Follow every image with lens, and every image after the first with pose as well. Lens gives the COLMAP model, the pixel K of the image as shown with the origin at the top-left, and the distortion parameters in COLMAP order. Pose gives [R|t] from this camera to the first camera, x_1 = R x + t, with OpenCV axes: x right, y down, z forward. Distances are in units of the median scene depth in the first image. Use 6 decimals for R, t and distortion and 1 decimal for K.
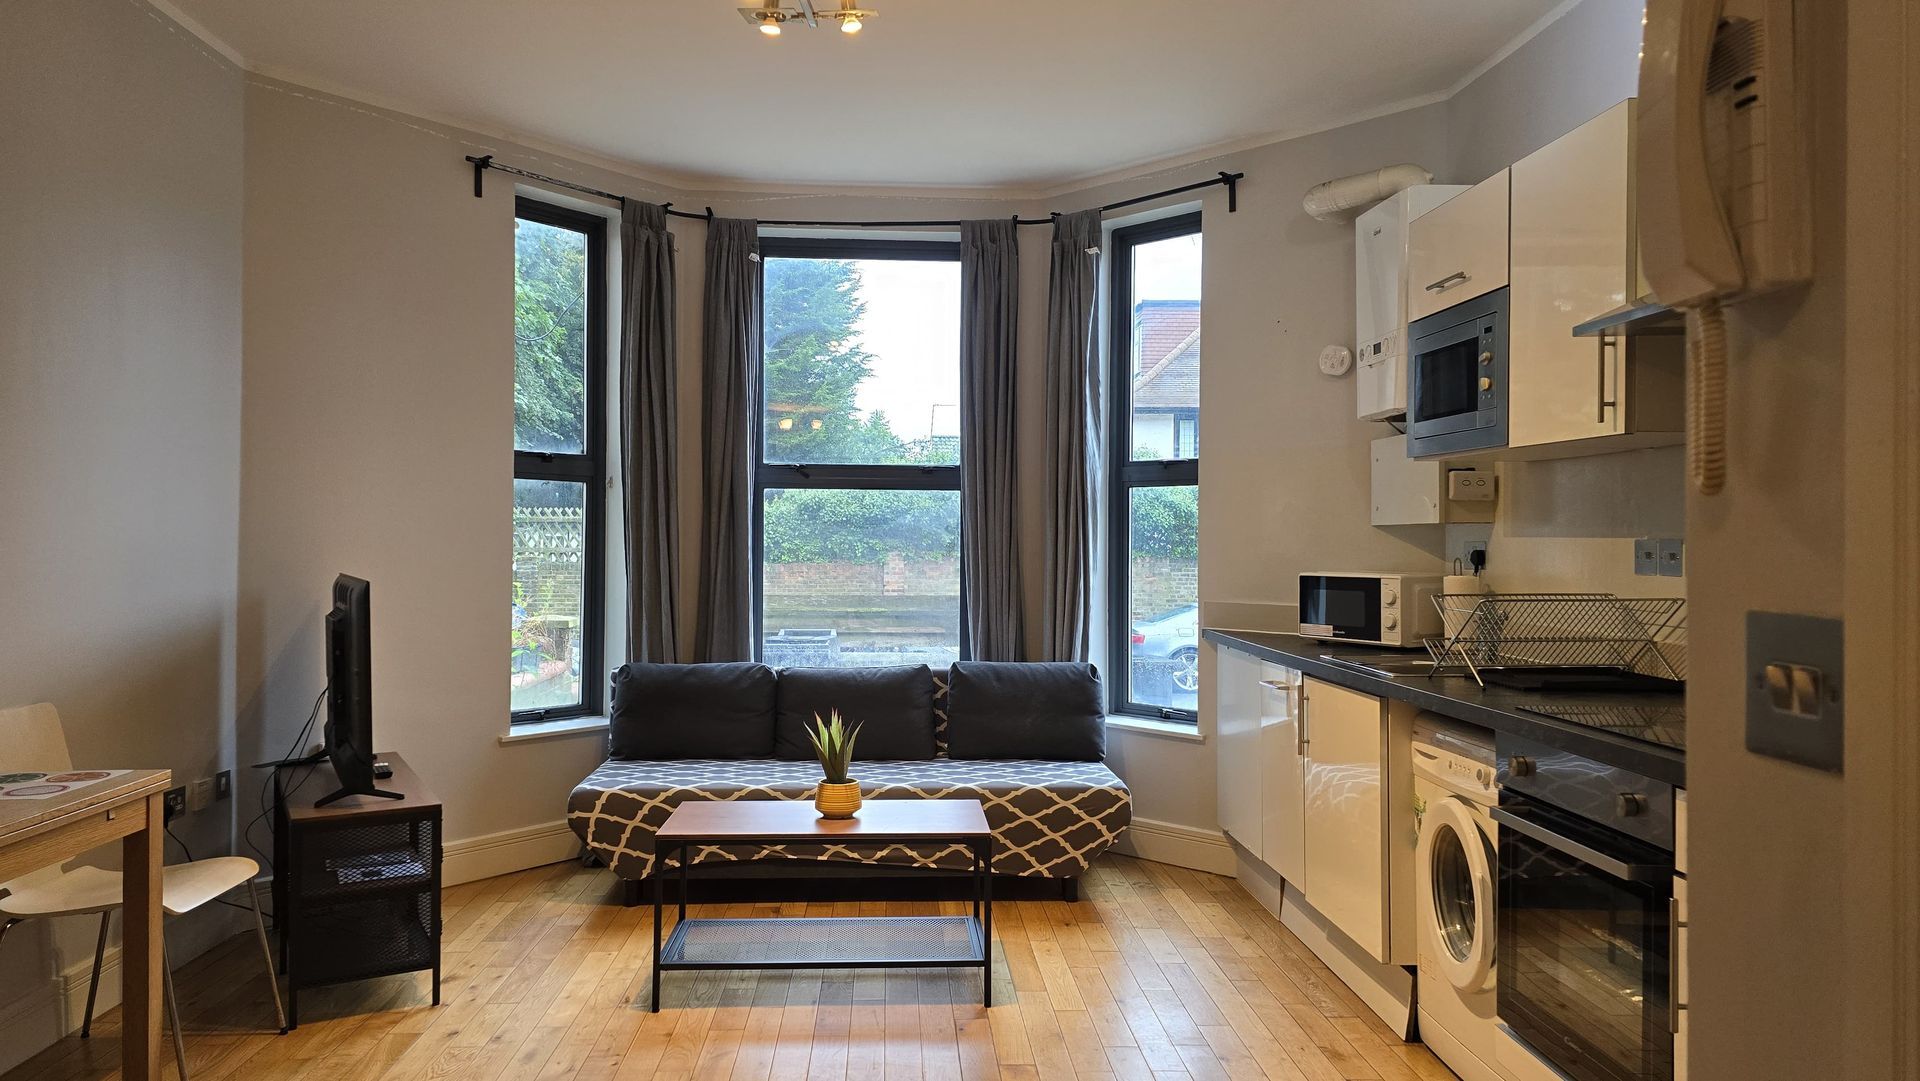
lens RADIAL K [[1337.6, 0, 957.2], [0, 1337.6, 539.7], [0, 0, 1]] dist [0.082667, -0.007099]
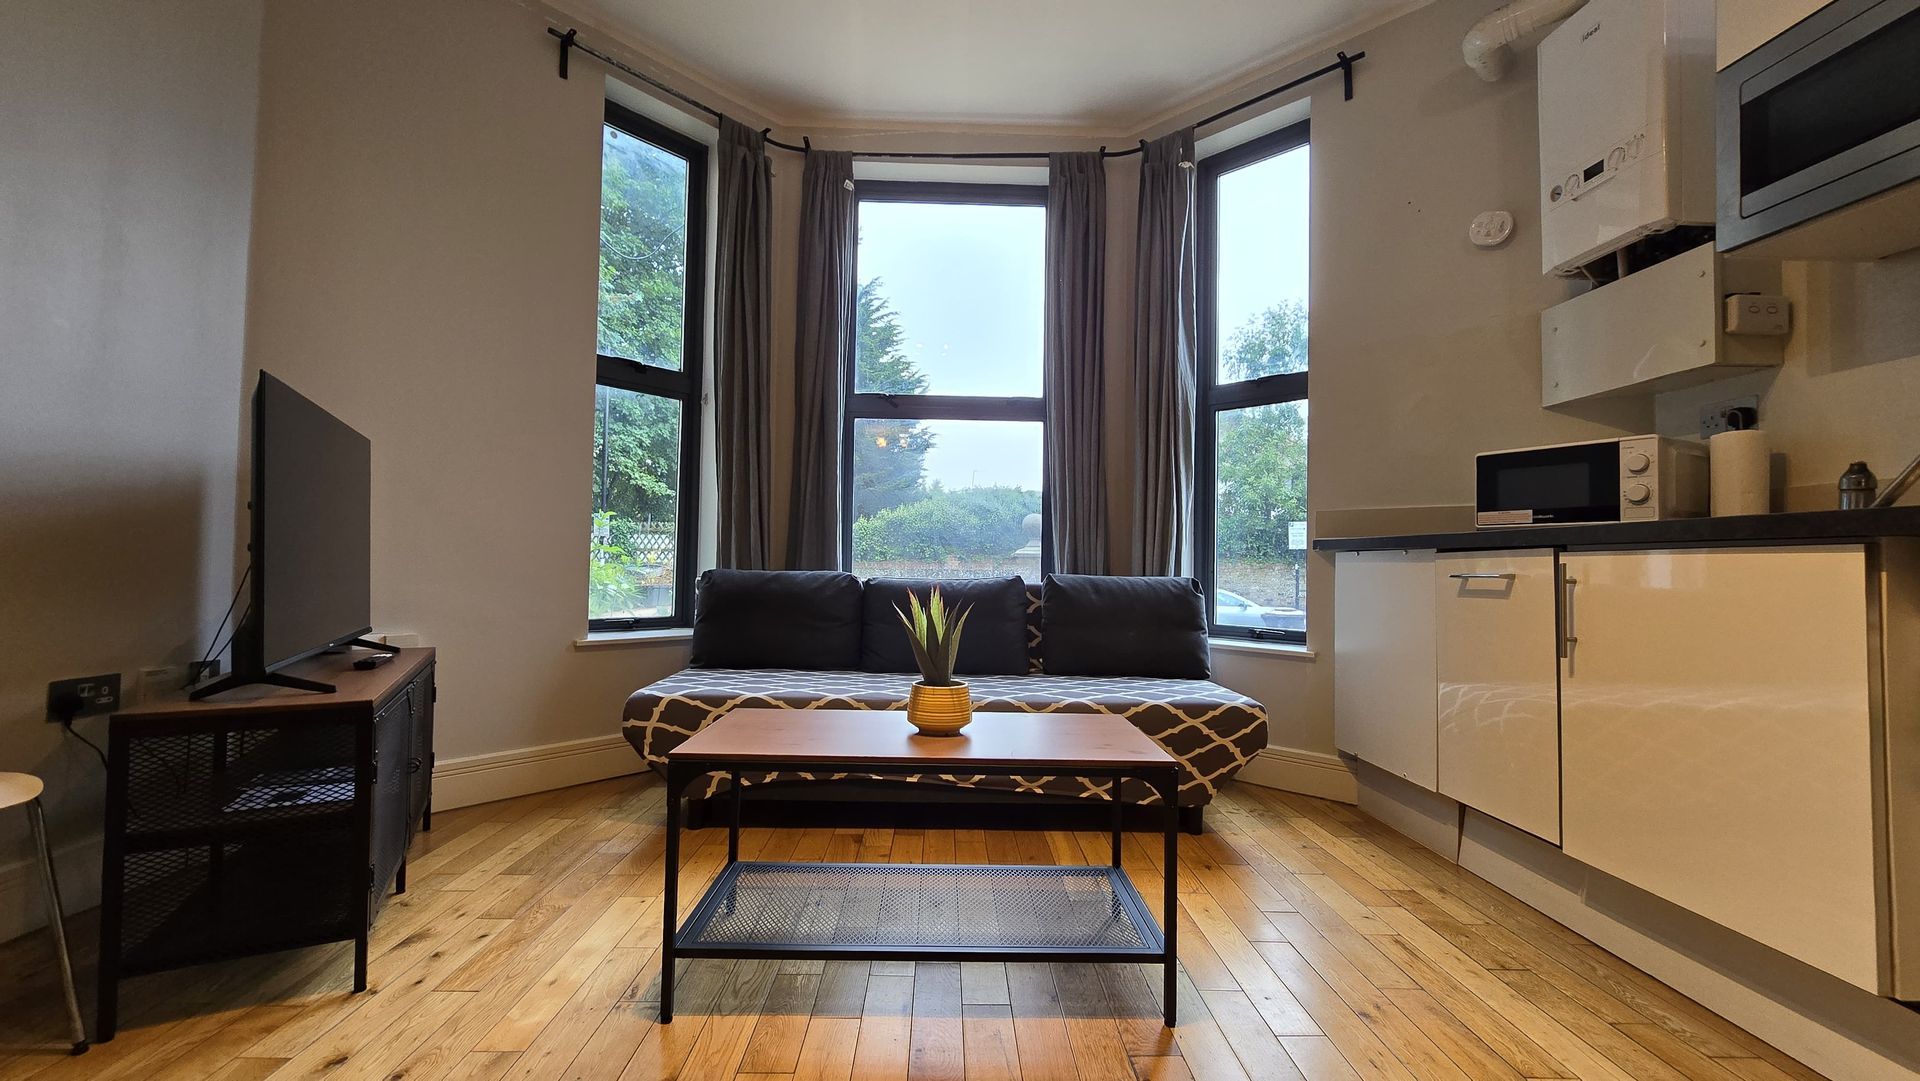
lens RADIAL K [[795.8, 0, 960.8], [0, 795.8, 552.9], [0, 0, 1]] dist [0.001673, 0.001066]
pose [[0.999633, 0.010605, -0.024925, -0.053602], [-0.011138, 0.999710, -0.021354, 0.094230], [0.024691, 0.021624, 0.999461, 0.452895]]
